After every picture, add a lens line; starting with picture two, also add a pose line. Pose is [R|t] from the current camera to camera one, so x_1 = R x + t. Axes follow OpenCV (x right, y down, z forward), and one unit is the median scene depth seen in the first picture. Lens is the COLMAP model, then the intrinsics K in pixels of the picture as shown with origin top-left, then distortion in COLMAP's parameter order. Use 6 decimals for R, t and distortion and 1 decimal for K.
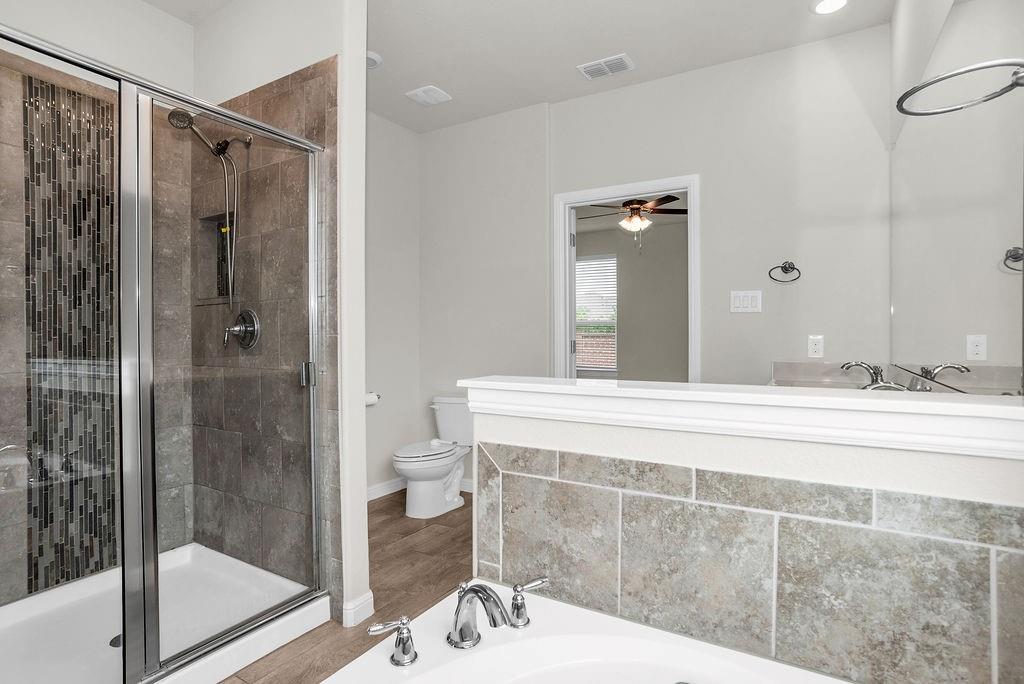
lens RADIAL K [[529.3, 0, 507.6], [0, 529.3, 342.7], [0, 0, 1]] dist [-0.021734, 0.009771]
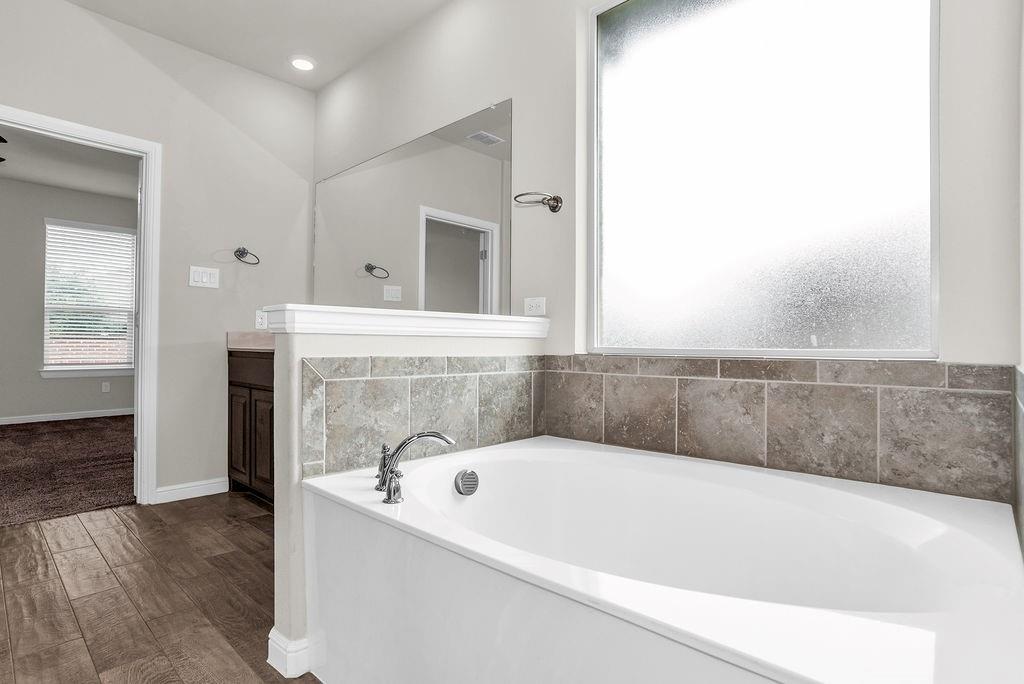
lens RADIAL K [[529.3, 0, 509.5], [0, 529.3, 342.3], [0, 0, 1]] dist [-0.021734, 0.009771]
pose [[0.224202, 0.013021, 0.974456, -1.265527], [0.006185, 0.999872, -0.014783, 0.208415], [-0.974523, 0.009342, 0.224092, 0.379935]]
